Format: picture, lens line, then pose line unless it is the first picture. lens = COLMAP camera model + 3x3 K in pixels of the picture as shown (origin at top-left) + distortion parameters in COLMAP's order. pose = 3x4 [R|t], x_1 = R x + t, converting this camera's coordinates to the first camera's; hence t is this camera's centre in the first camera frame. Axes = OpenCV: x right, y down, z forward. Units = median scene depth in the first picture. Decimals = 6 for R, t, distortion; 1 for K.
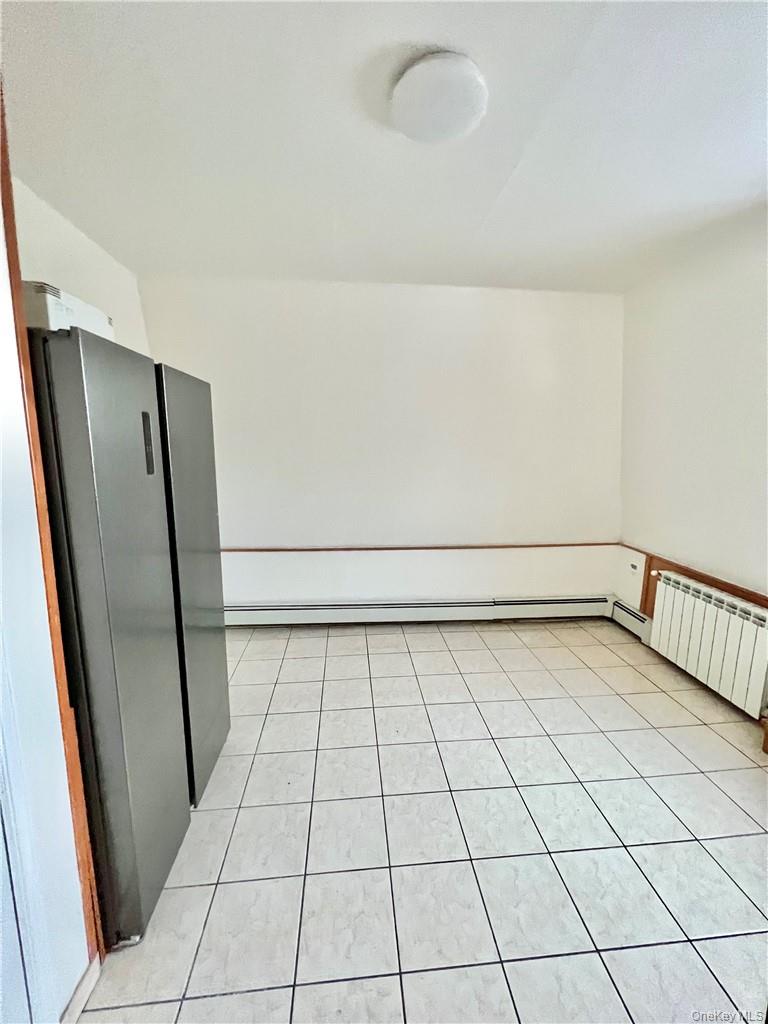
lens RADIAL K [[406.3, 0, 389.5], [0, 406.3, 507.4], [0, 0, 1]] dist [-0.002718, 0.000006]
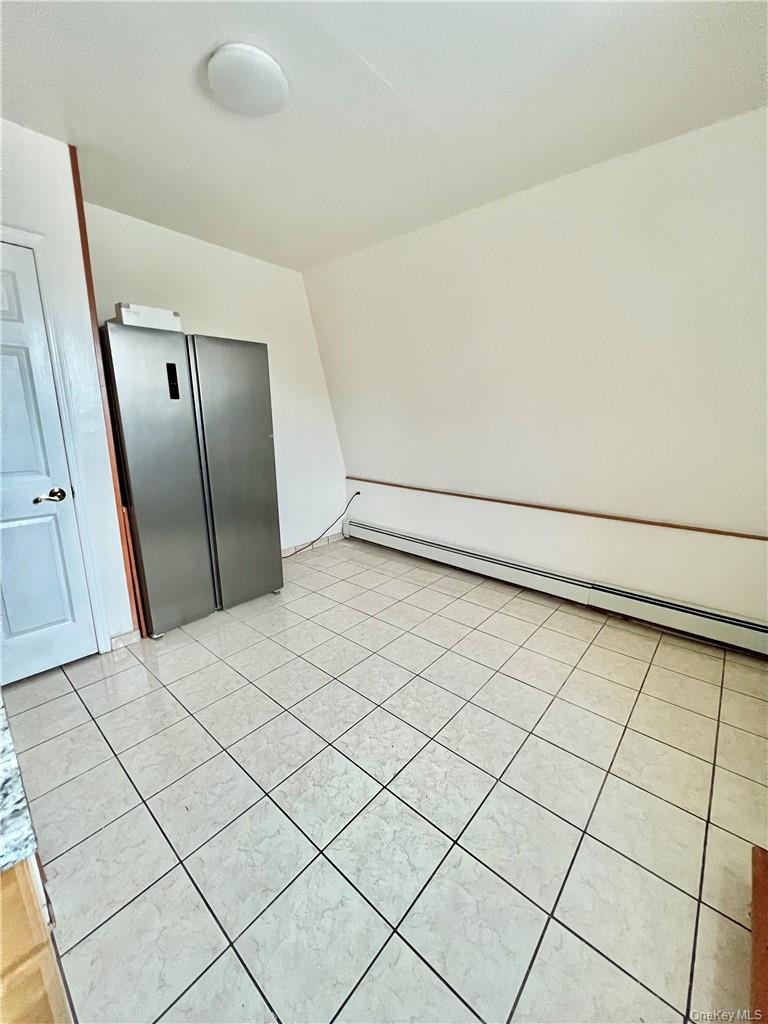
lens RADIAL K [[406.3, 0, 387.0], [0, 406.3, 506.9], [0, 0, 1]] dist [-0.002718, 0.000006]
pose [[0.688792, 0.153798, -0.708457, 0.541017], [-0.103874, 0.988092, 0.113512, 0.035059], [0.717478, -0.004596, 0.696566, 0.159106]]
